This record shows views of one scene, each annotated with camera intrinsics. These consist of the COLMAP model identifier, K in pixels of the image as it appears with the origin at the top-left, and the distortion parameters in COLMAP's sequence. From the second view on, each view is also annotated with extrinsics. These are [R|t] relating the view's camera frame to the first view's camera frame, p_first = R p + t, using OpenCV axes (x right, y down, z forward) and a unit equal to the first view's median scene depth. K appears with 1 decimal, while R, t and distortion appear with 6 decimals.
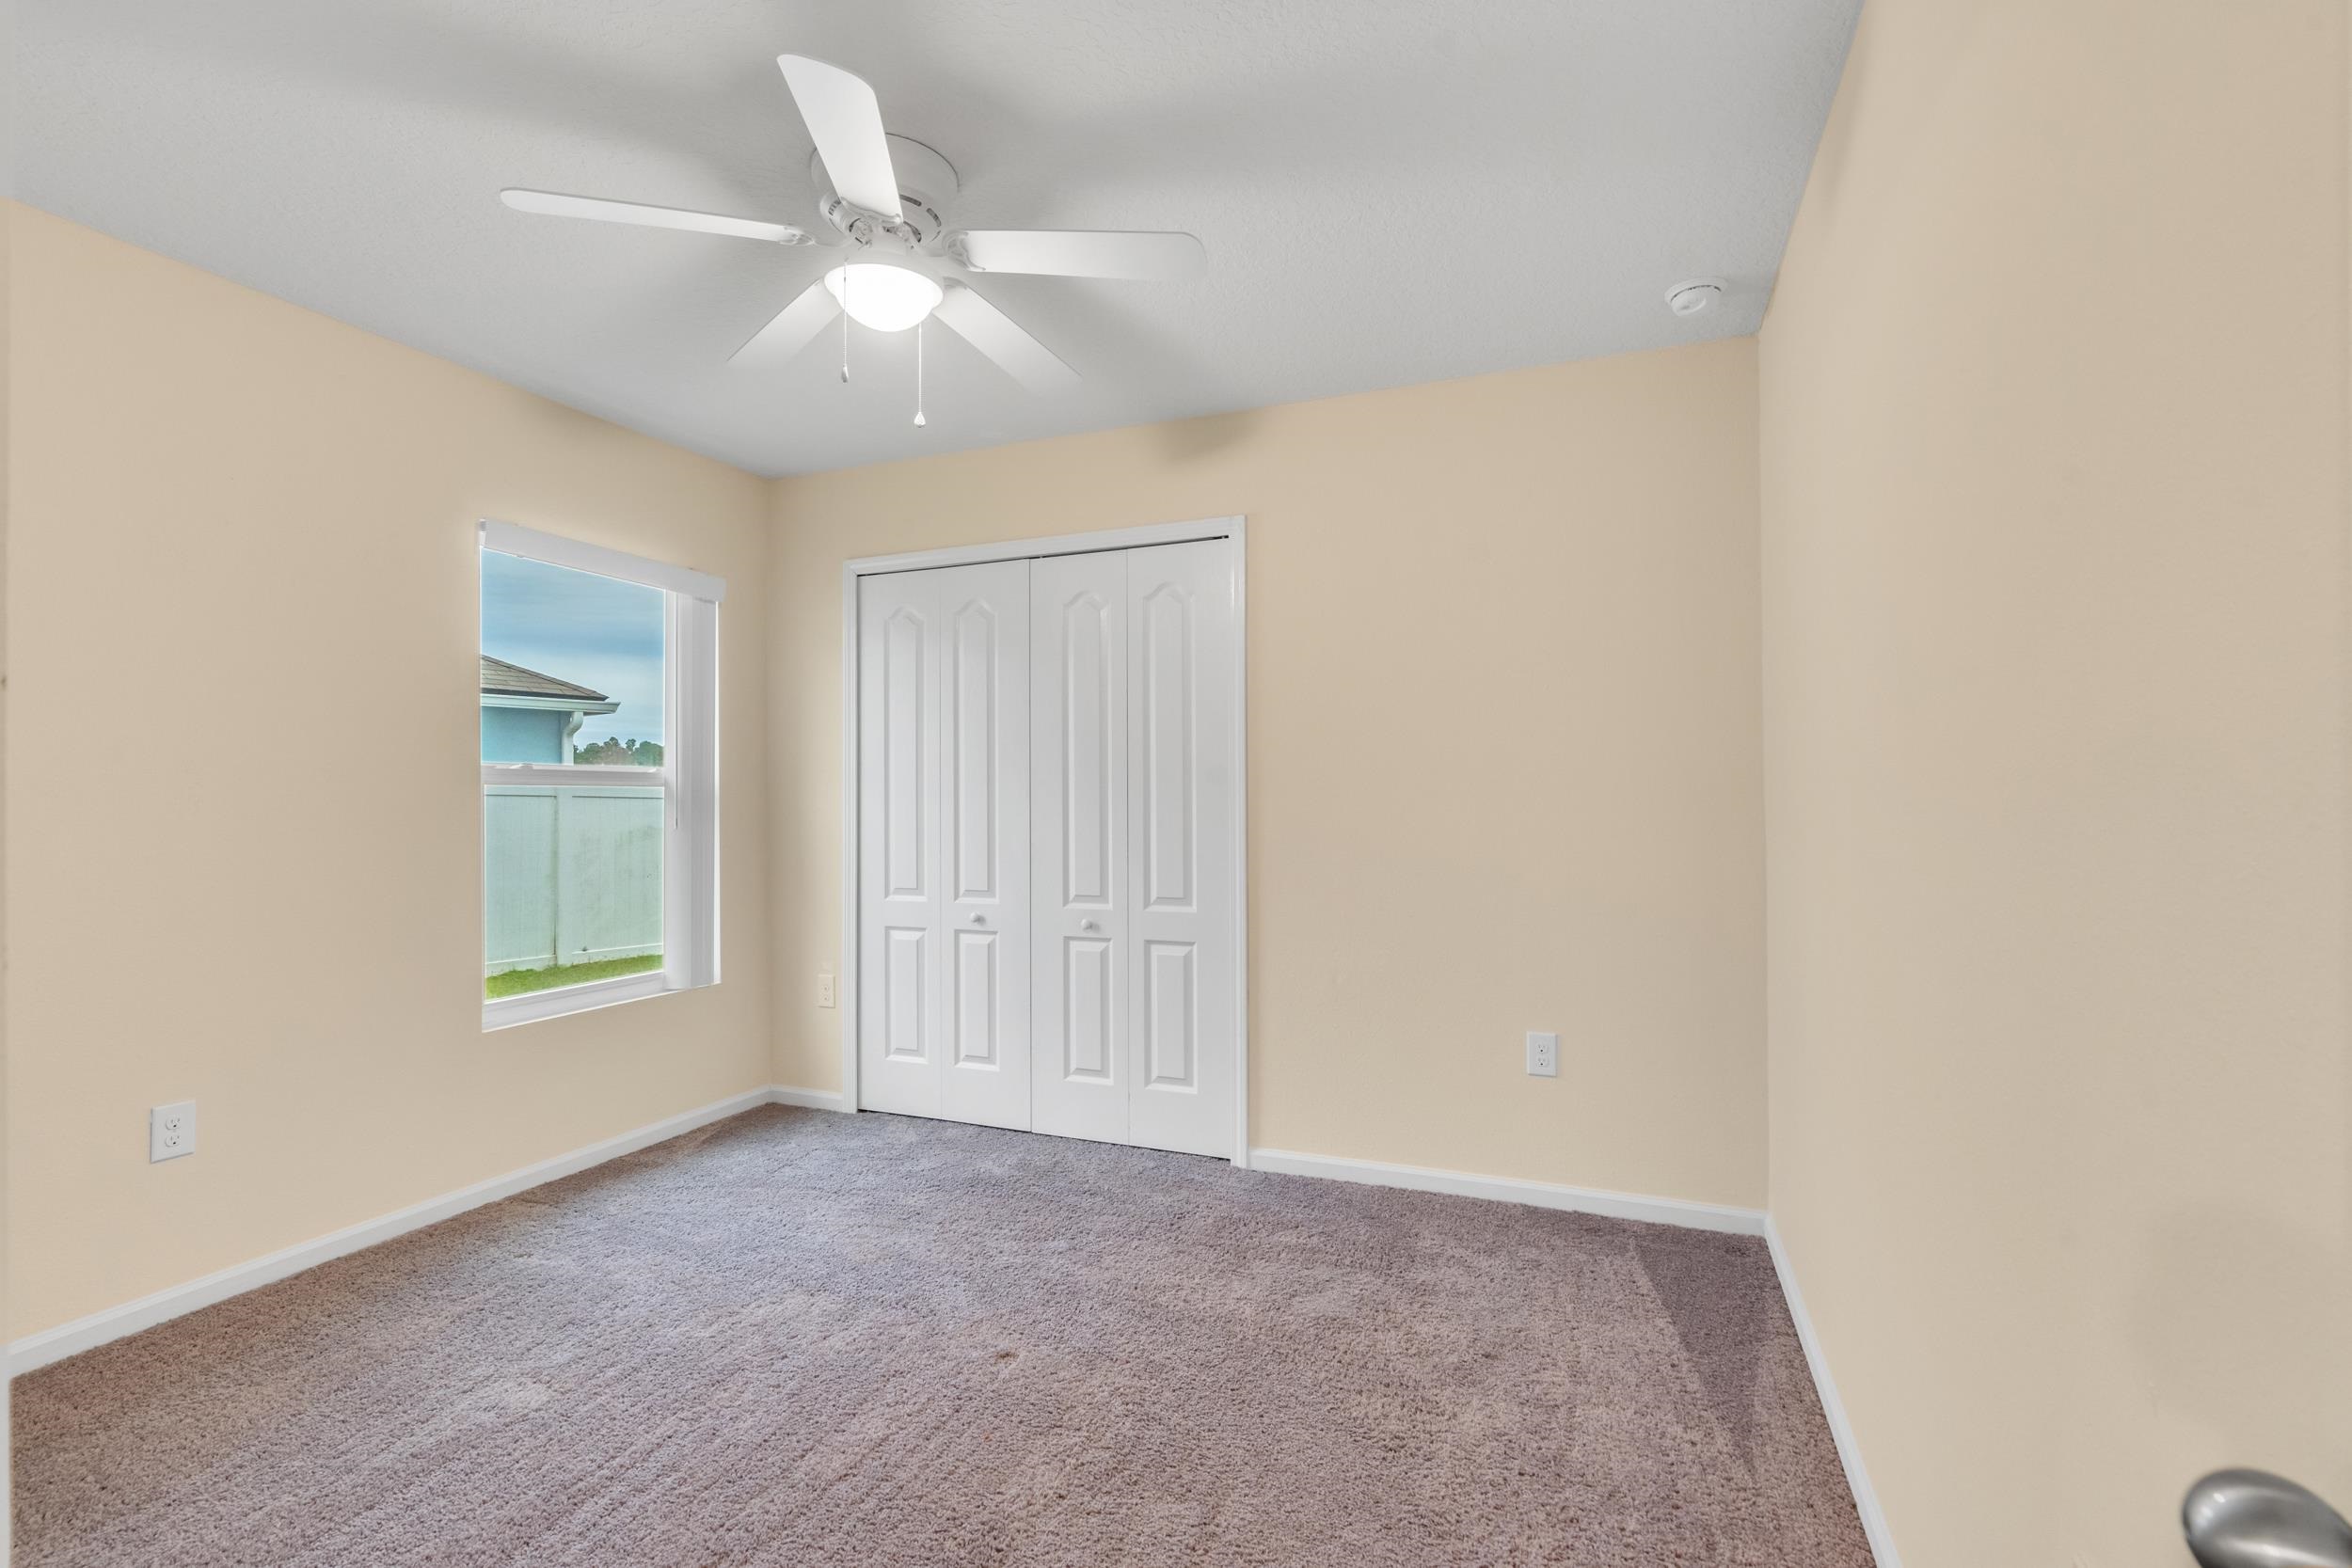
lens RADIAL K [[1087.0, 0, 1185.3], [0, 1087.0, 799.3], [0, 0, 1]] dist [-0.001269, 0.000170]
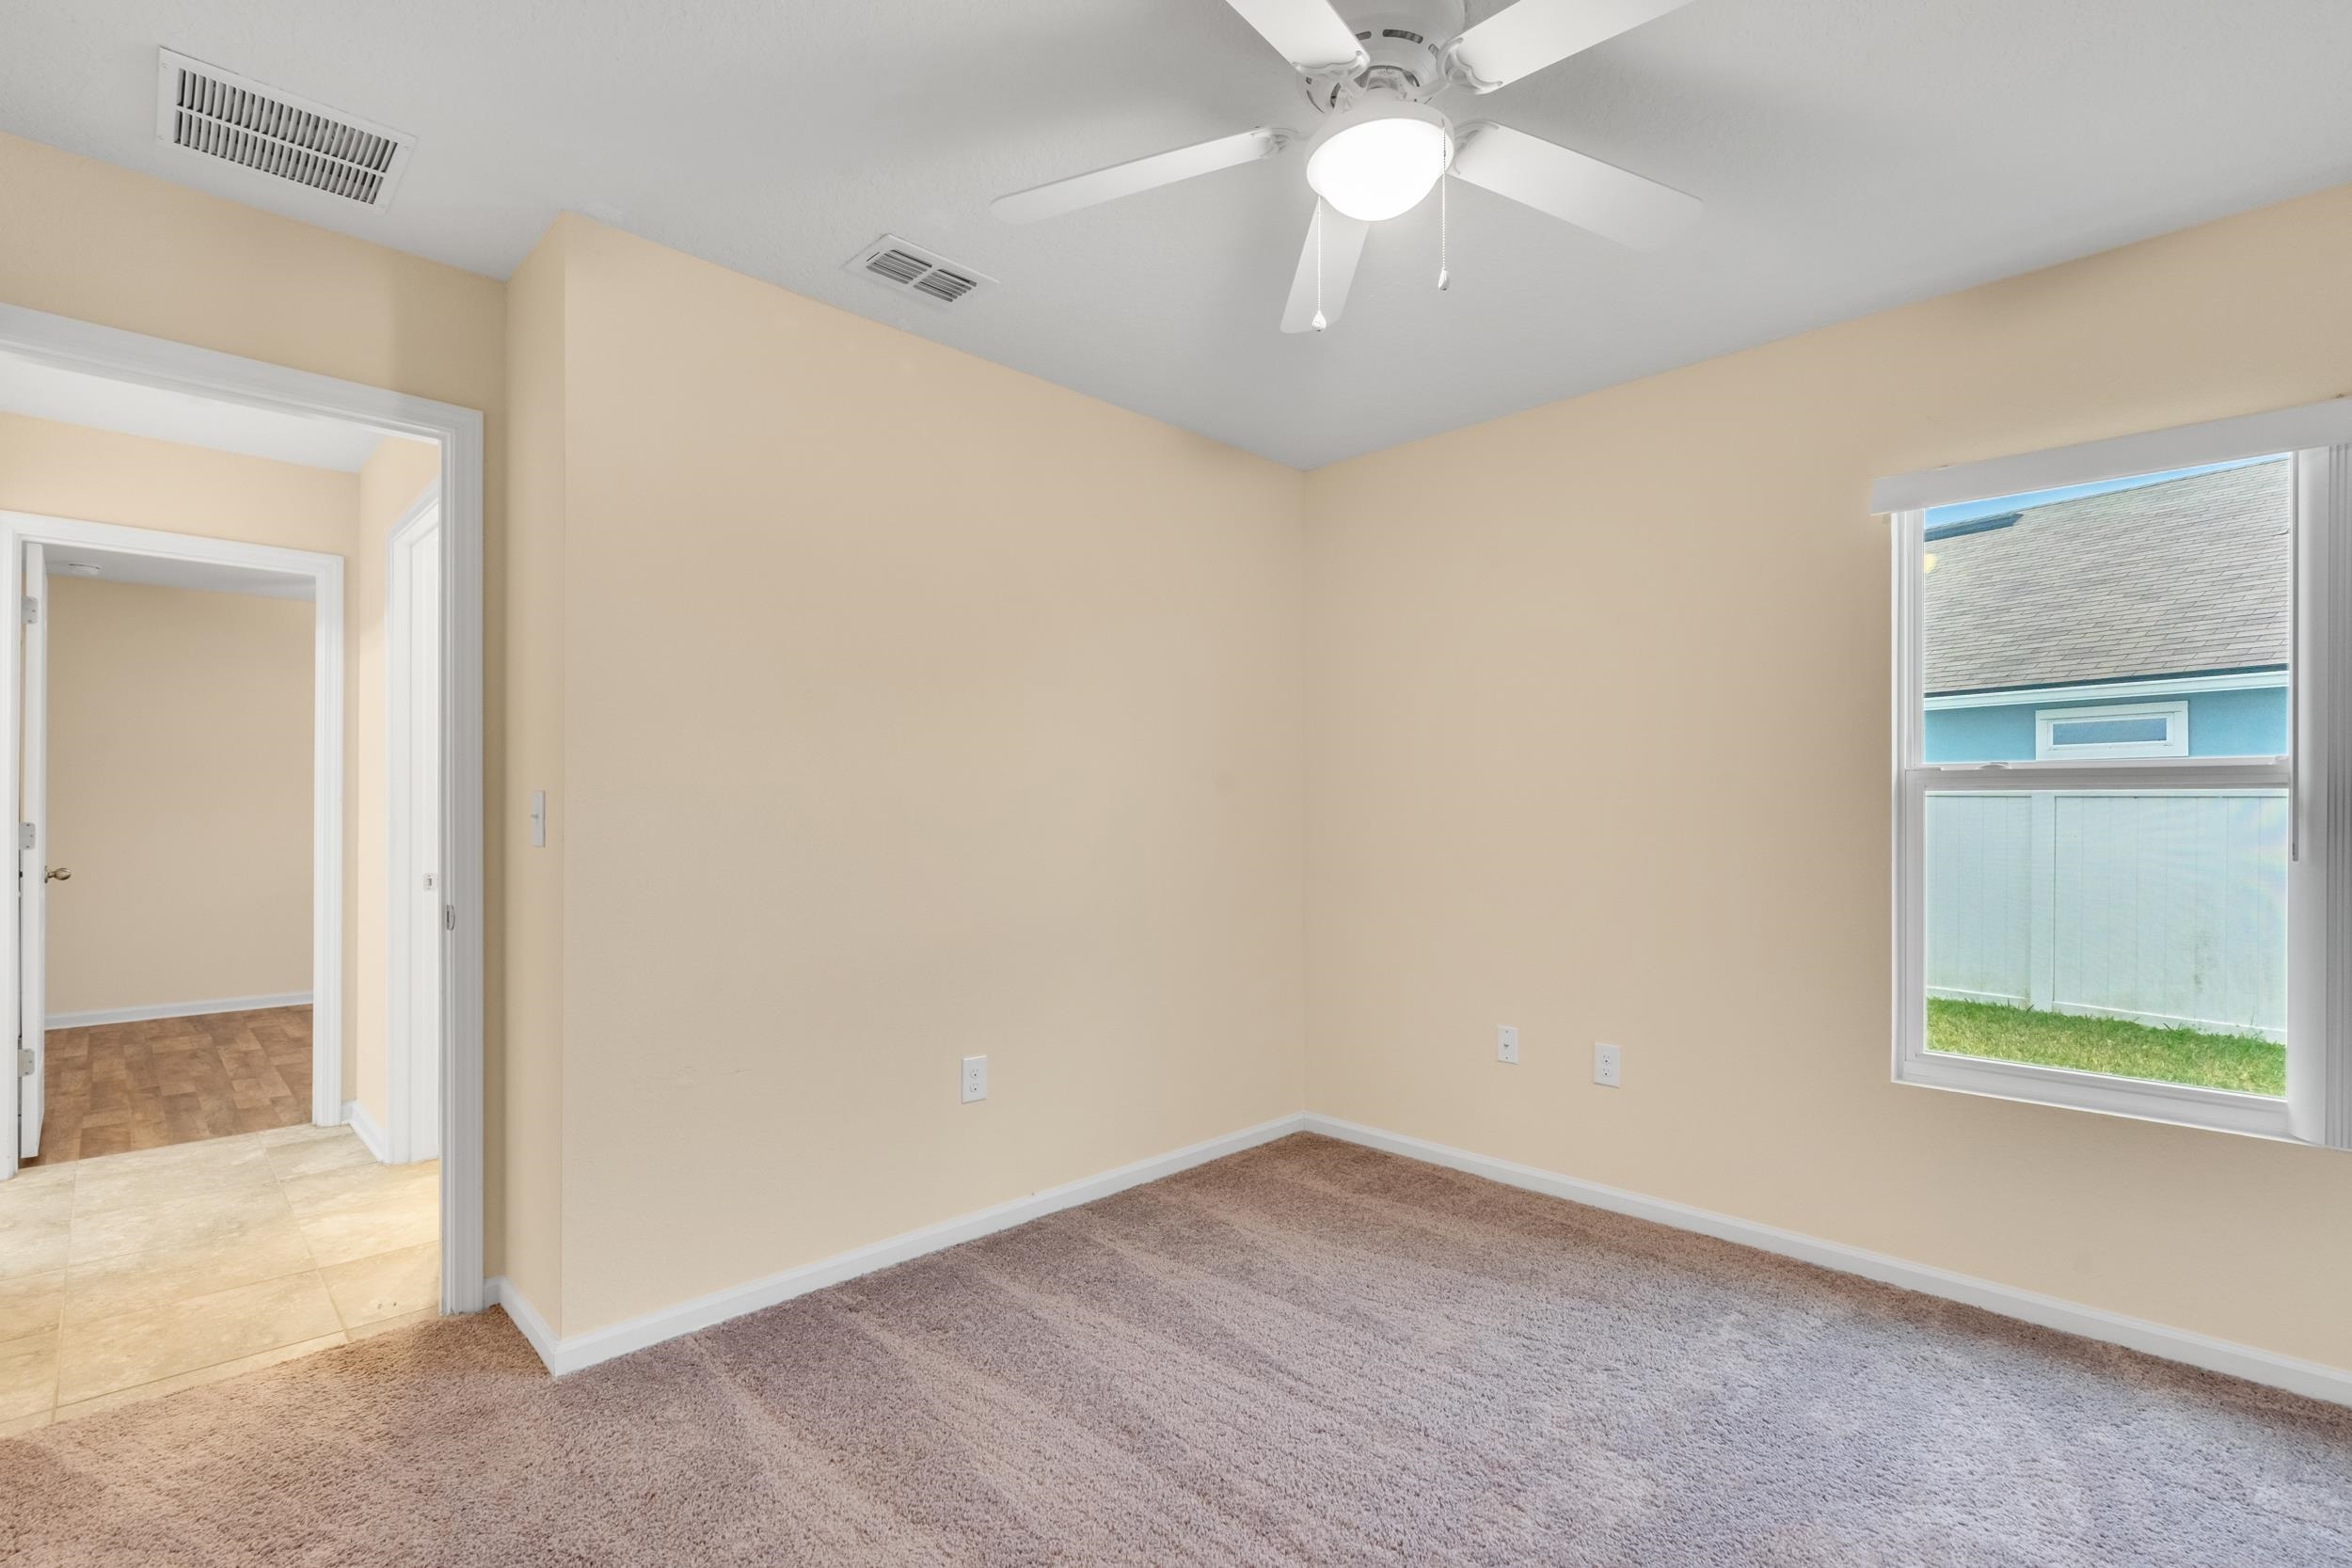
lens RADIAL K [[1080.9, 0, 1179.0], [0, 1080.9, 798.7], [0, 0, 1]] dist [-0.001156, 0.000447]
pose [[-0.397190, -0.009062, -0.917692, 0.353592], [-0.004041, 0.999959, -0.008125, 0.002893], [0.917728, 0.000481, -0.397210, 0.824721]]
